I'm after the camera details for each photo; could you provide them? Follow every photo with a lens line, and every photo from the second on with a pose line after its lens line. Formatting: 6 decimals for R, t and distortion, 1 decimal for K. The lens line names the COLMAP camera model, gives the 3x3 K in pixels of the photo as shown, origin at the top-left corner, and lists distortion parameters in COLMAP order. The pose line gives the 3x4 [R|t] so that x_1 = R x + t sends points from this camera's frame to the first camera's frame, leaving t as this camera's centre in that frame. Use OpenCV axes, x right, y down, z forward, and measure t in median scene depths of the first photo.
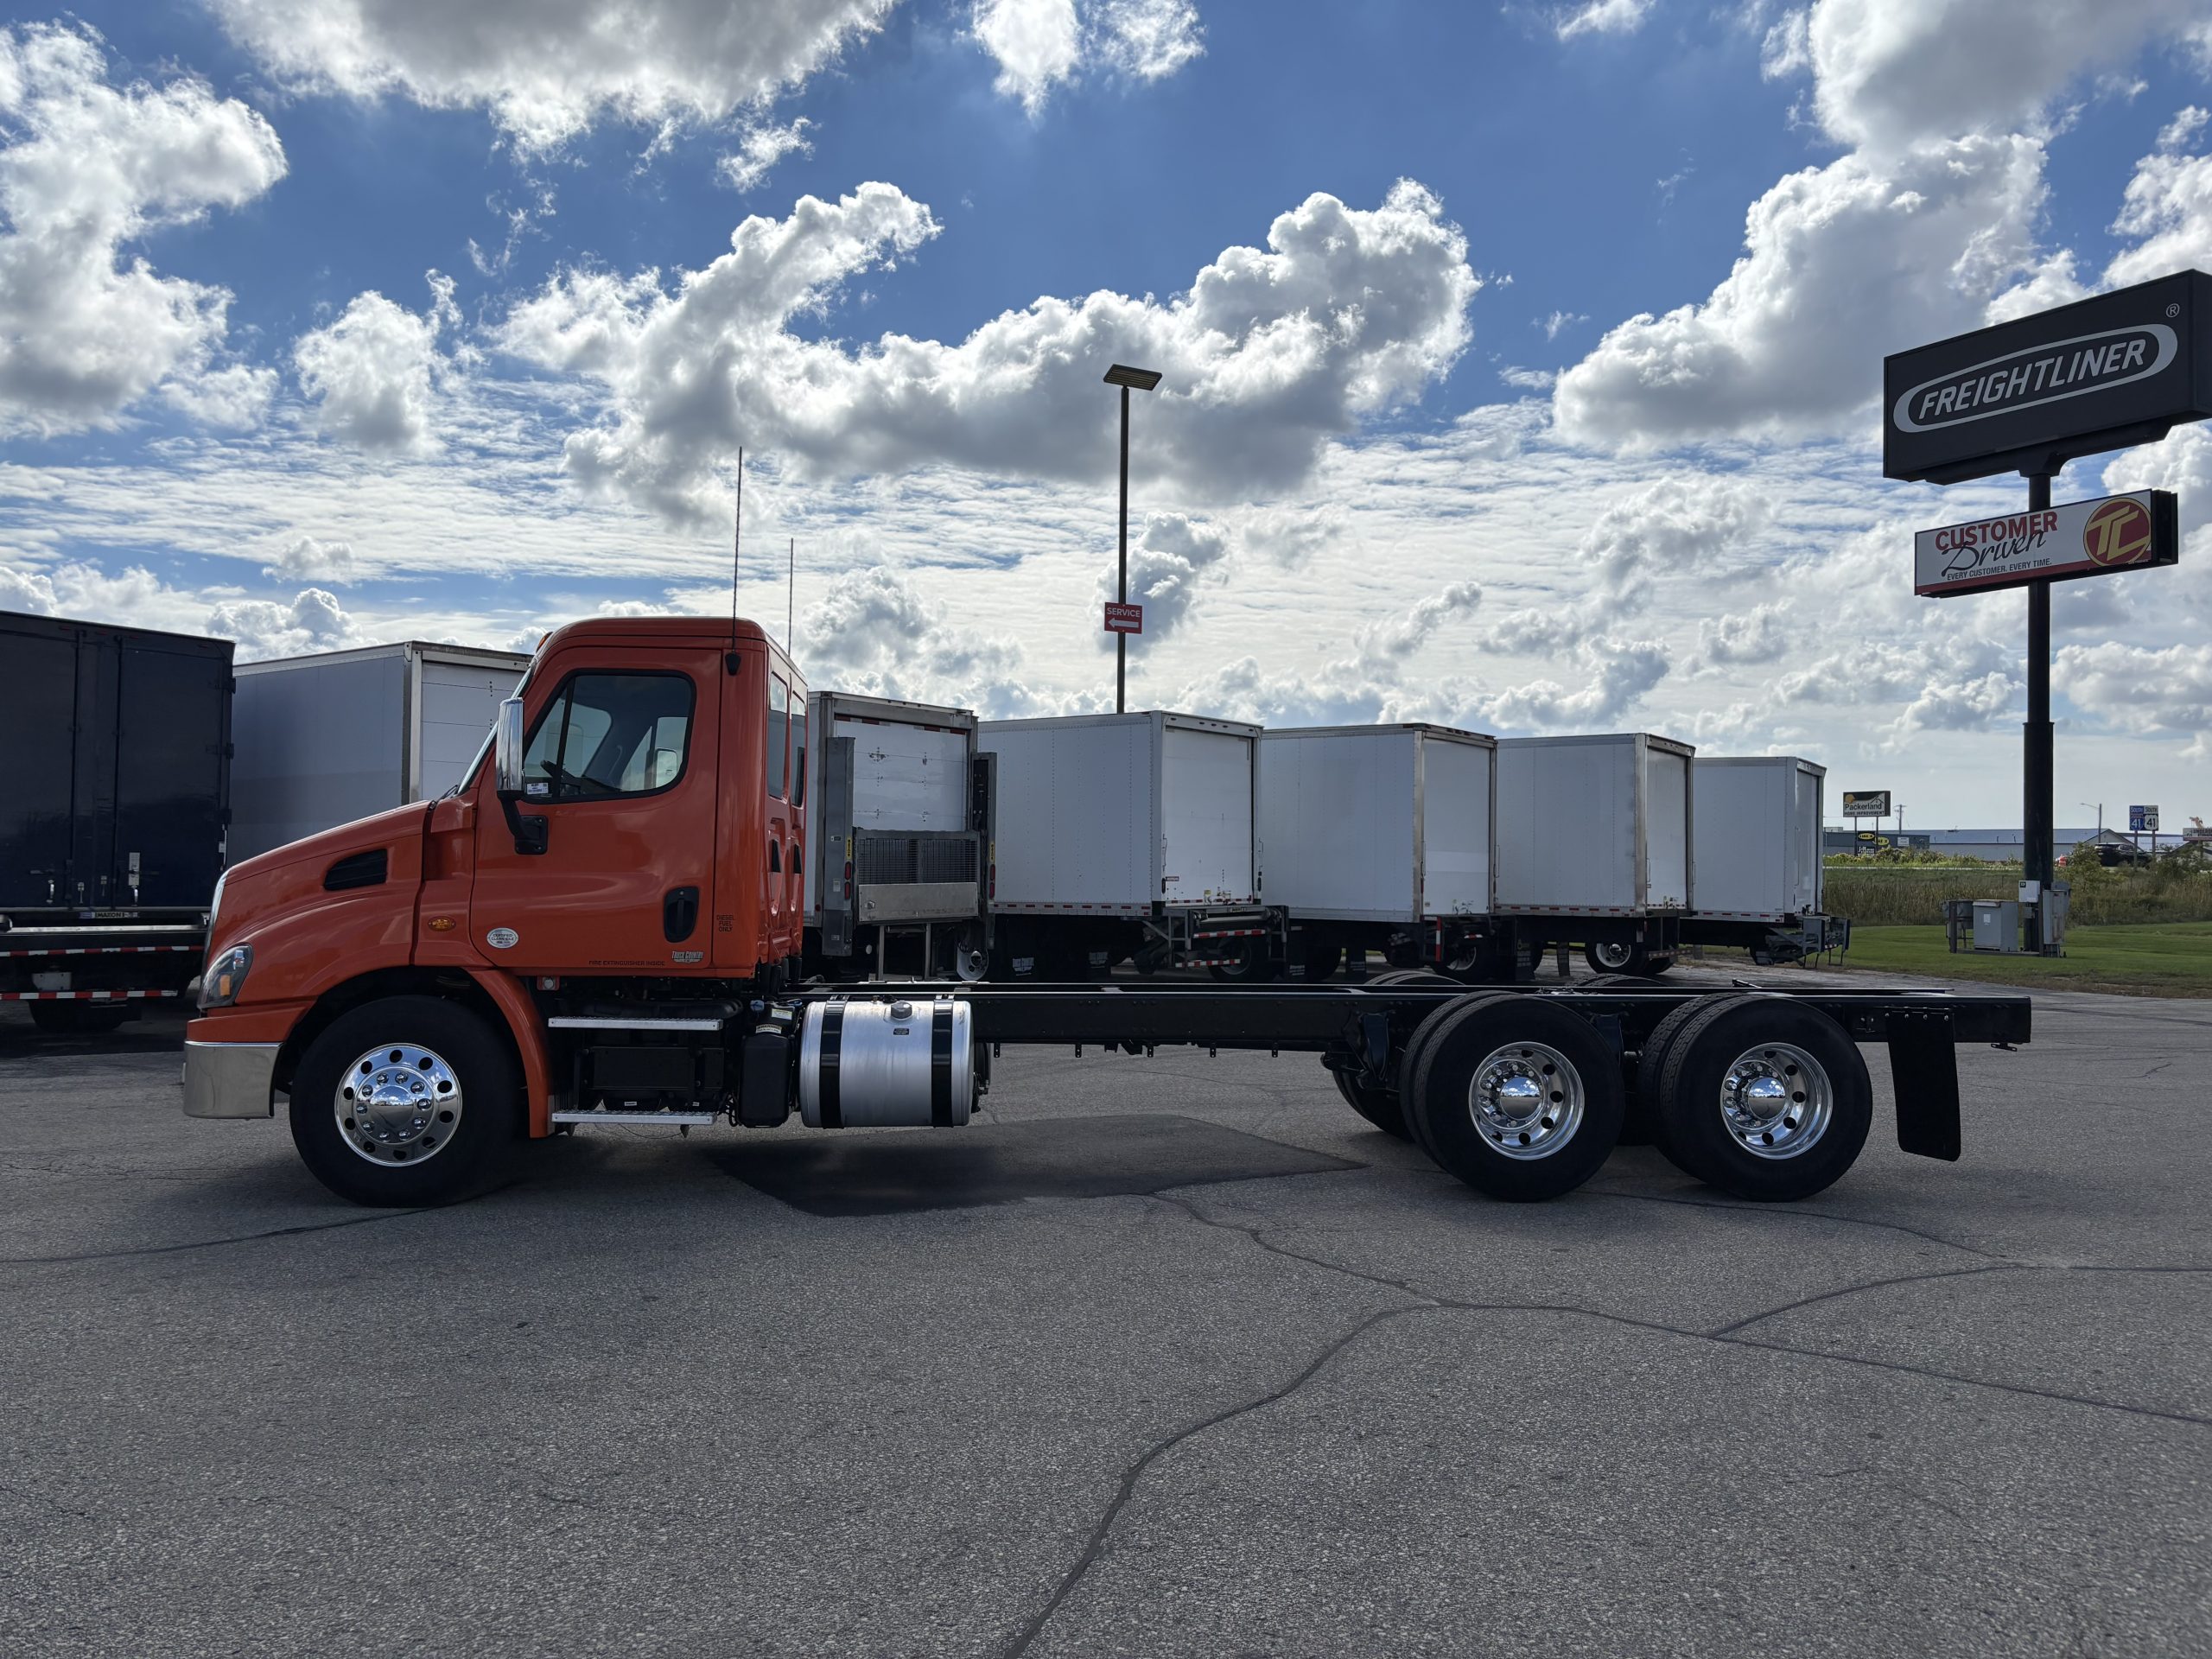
lens RADIAL K [[1670.4, 0, 1102.2], [0, 1670.4, 833.7], [0, 0, 1]] dist [0.049916, -0.060210]
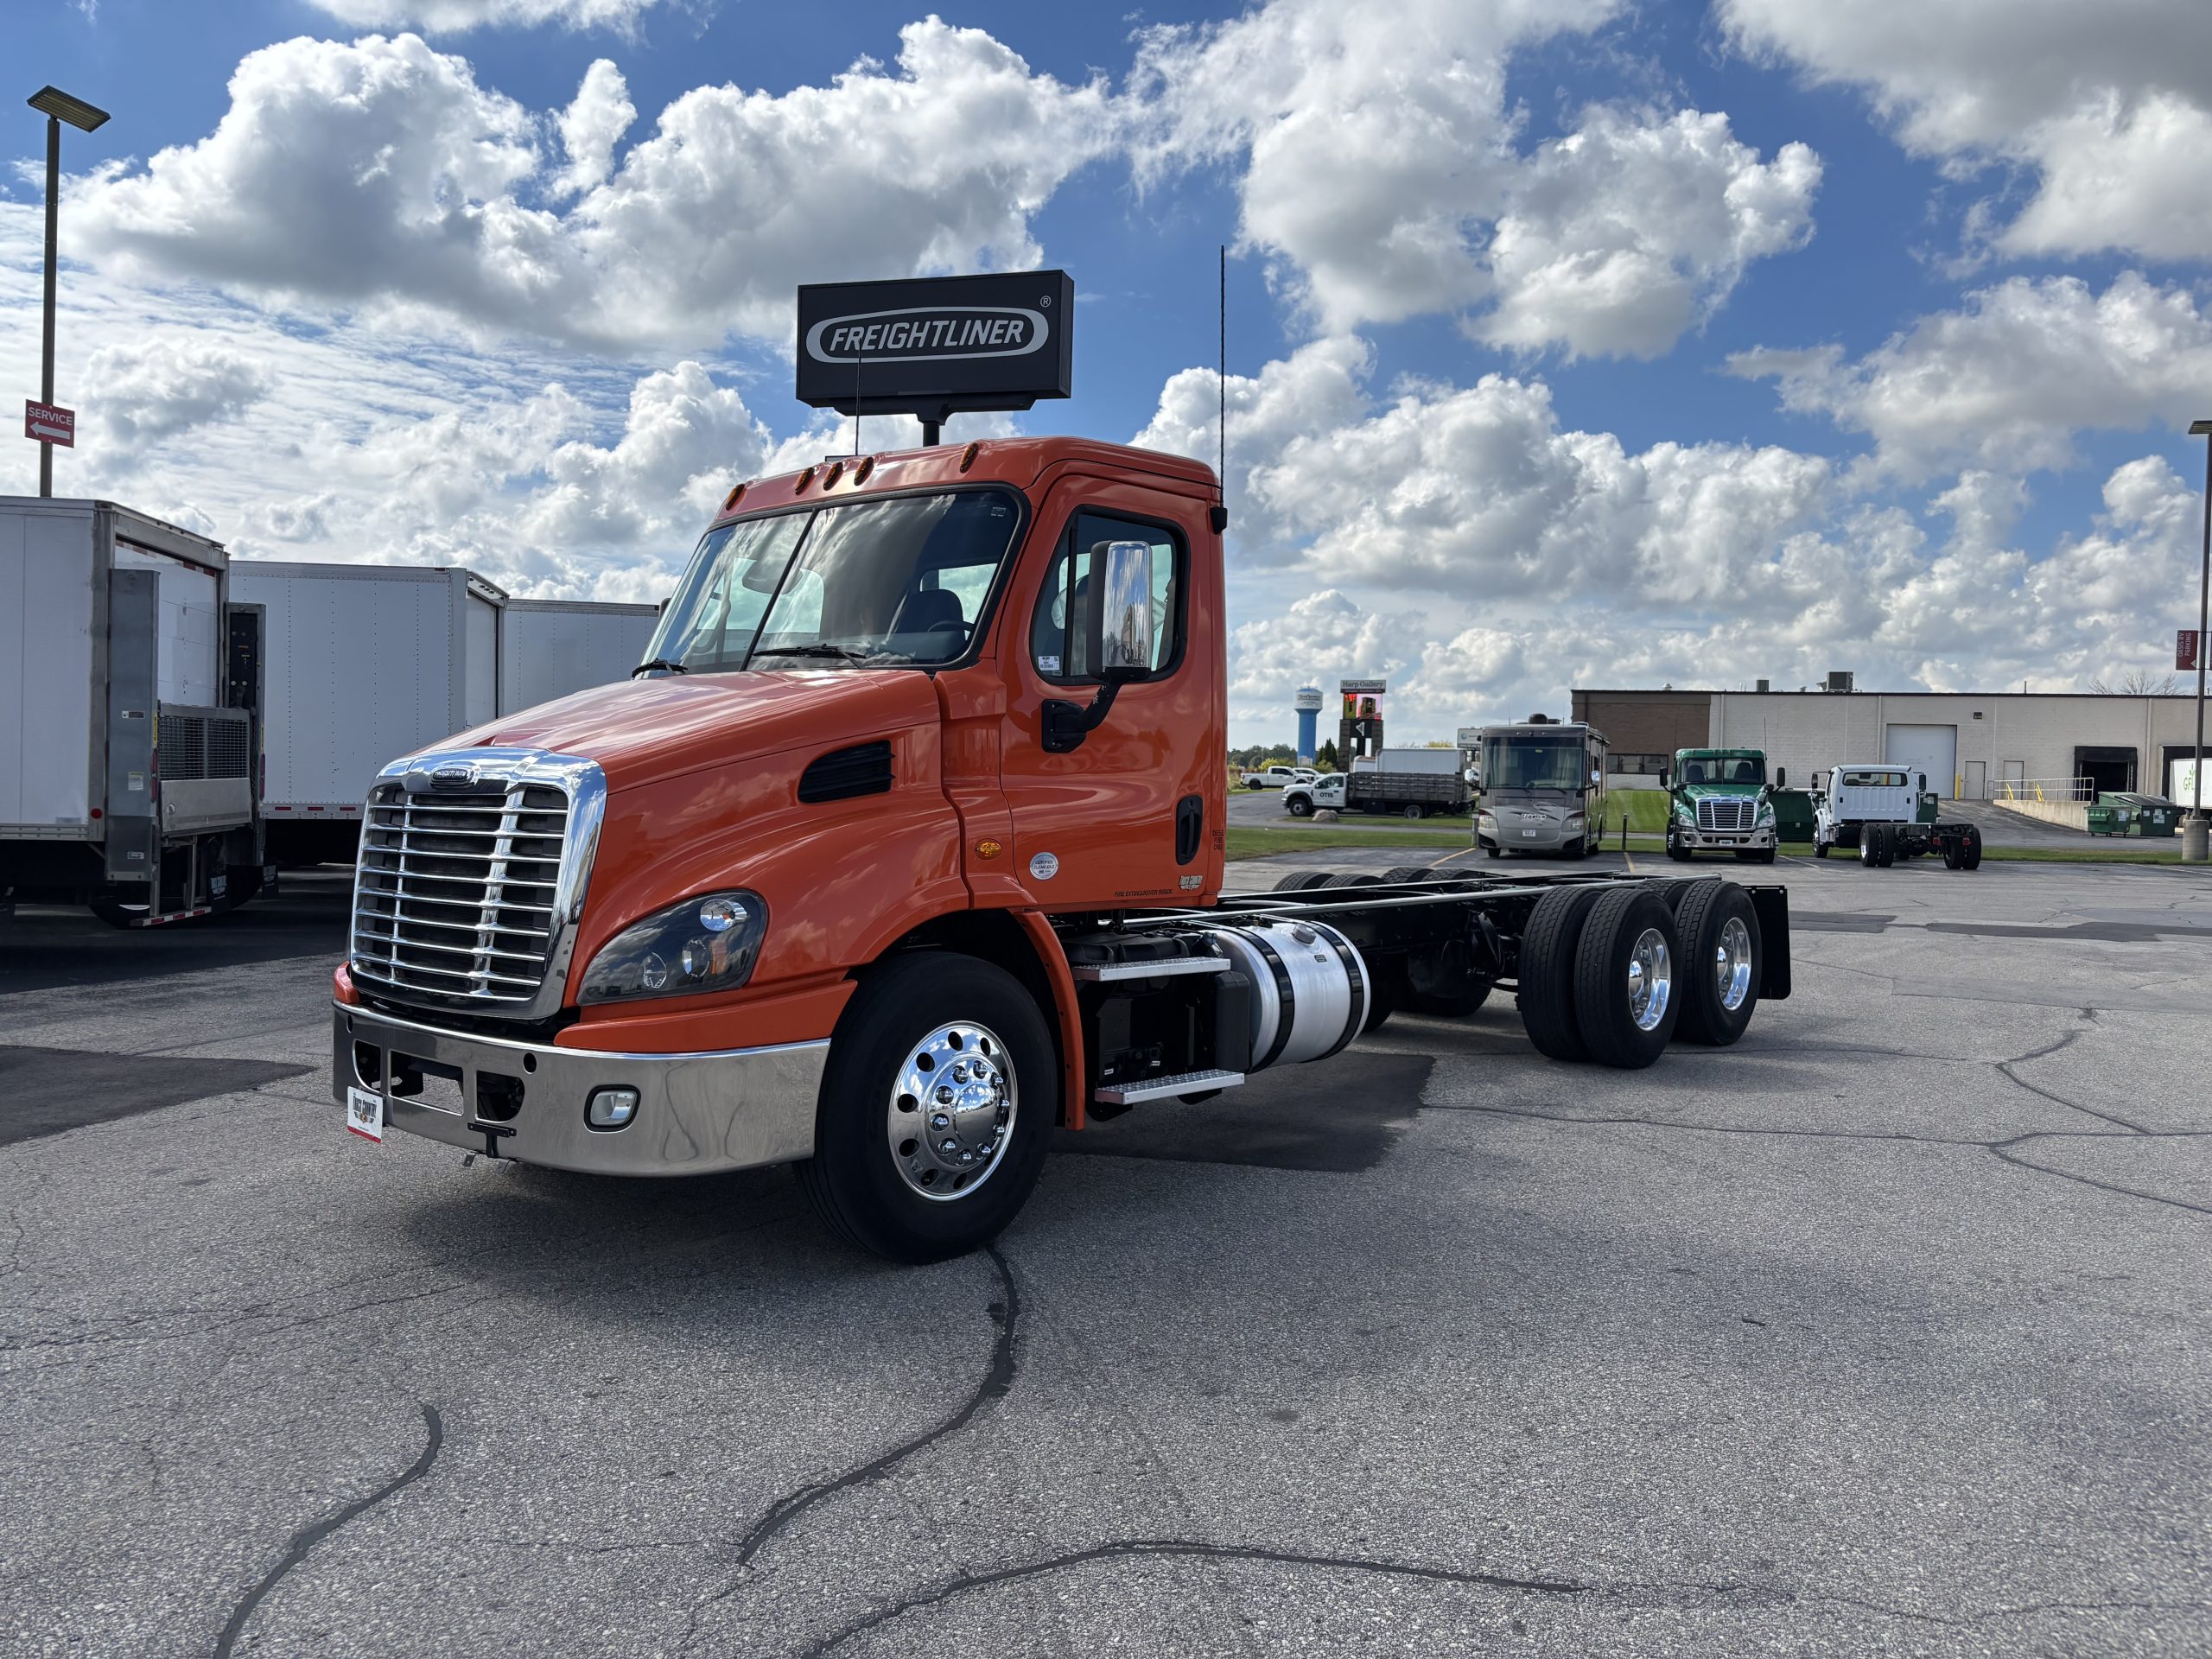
lens RADIAL K [[1670.4, 0, 1102.2], [0, 1670.4, 833.7], [0, 0, 1]] dist [0.049916, -0.060210]
pose [[0.692812, -0.023525, 0.720735, -0.205292], [-0.024401, 0.998131, 0.056035, 0.001673], [-0.720706, -0.056409, 0.690943, 0.114569]]
